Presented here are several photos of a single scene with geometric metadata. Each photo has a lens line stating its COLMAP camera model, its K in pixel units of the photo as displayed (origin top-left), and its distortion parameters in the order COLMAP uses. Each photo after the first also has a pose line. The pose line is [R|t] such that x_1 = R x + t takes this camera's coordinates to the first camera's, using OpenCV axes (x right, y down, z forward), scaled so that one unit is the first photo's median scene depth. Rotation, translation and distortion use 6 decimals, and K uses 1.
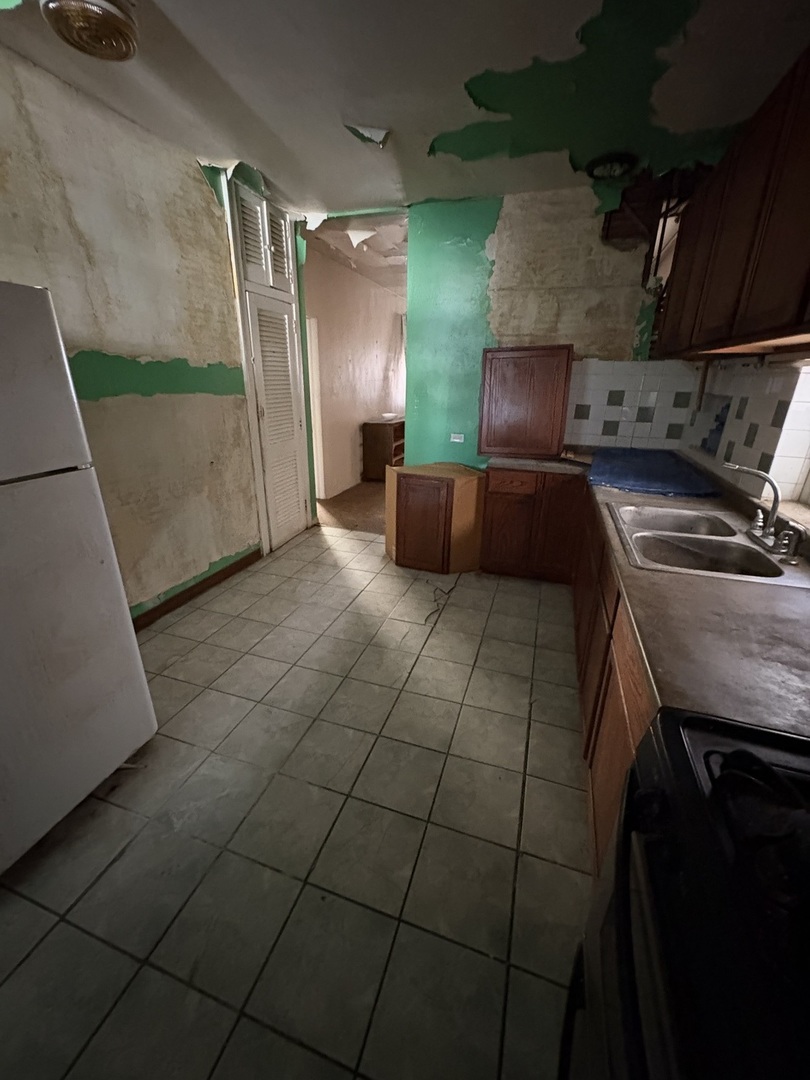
lens RADIAL K [[429.9, 0, 405.4], [0, 429.9, 537.9], [0, 0, 1]] dist [0.000688, -0.000791]
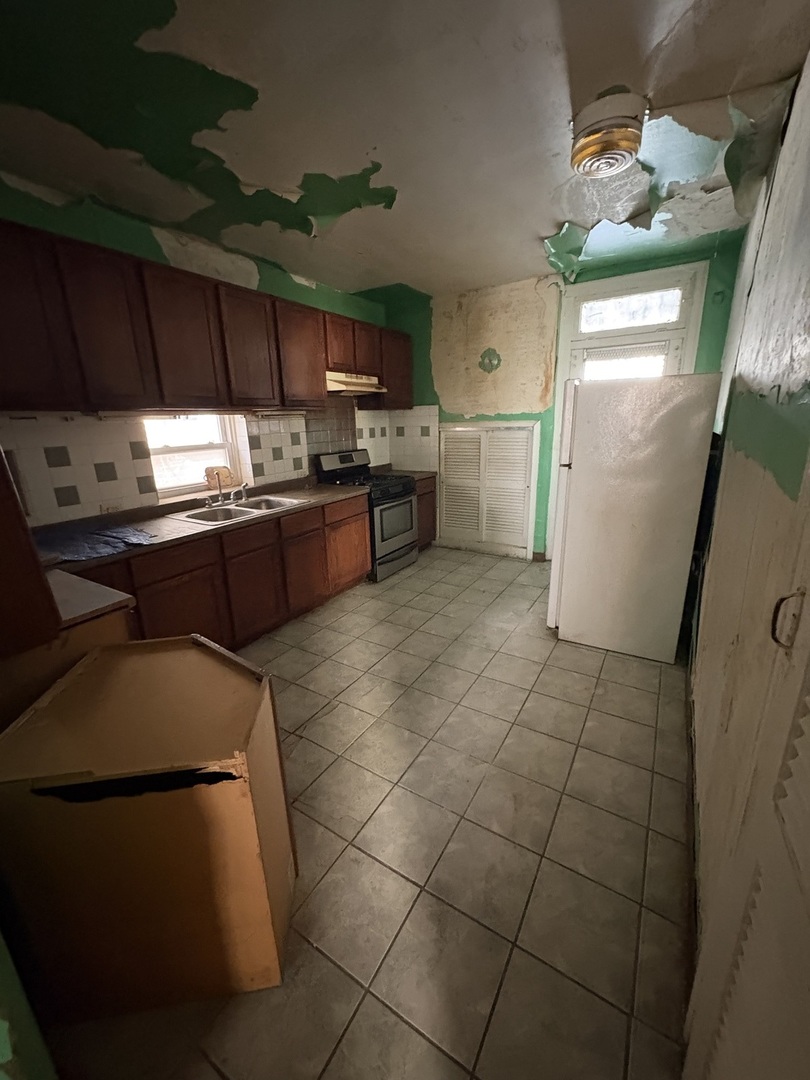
lens RADIAL K [[429.9, 0, 405.1], [0, 429.9, 538.3], [0, 0, 1]] dist [0.000688, -0.000791]
pose [[-0.973262, -0.050978, 0.223968, -0.323989], [0.091680, 0.807812, 0.582267, -0.700407], [-0.210607, 0.587232, -0.781539, 1.815486]]
